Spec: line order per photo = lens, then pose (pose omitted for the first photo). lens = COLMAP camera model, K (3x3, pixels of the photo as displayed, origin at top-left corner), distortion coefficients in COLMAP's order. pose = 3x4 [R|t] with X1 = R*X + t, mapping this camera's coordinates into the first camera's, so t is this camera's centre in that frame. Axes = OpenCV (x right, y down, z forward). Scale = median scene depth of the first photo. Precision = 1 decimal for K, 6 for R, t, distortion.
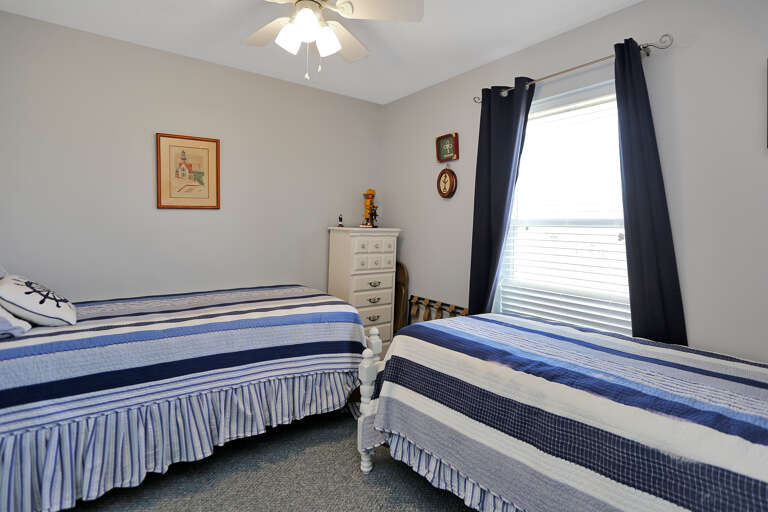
lens RADIAL K [[382.6, 0, 384.0], [0, 382.6, 228.0], [0, 0, 1]] dist [-0.000249, 0.000577]
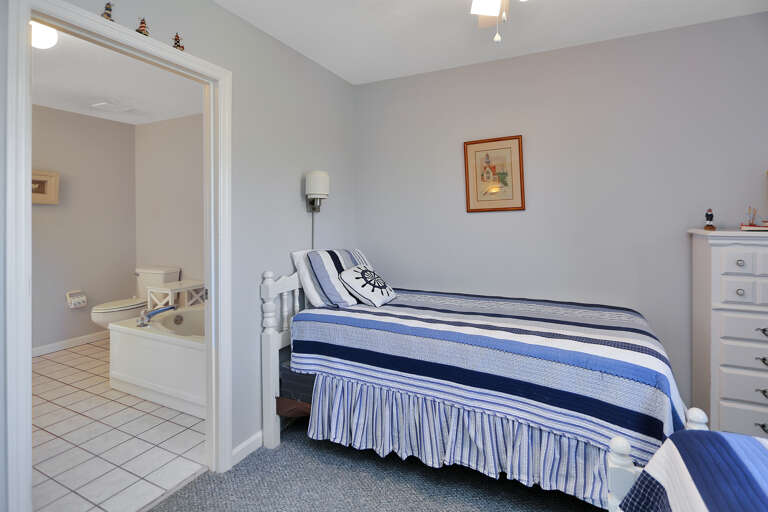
lens RADIAL K [[381.6, 0, 384.4], [0, 381.6, 218.1], [0, 0, 1]] dist [-0.010370, 0.000347]
pose [[0.459043, -0.021699, -0.888149, 0.297186], [0.005554, 0.999752, -0.021555, -0.015708], [0.888397, 0.004962, 0.459049, 0.366147]]
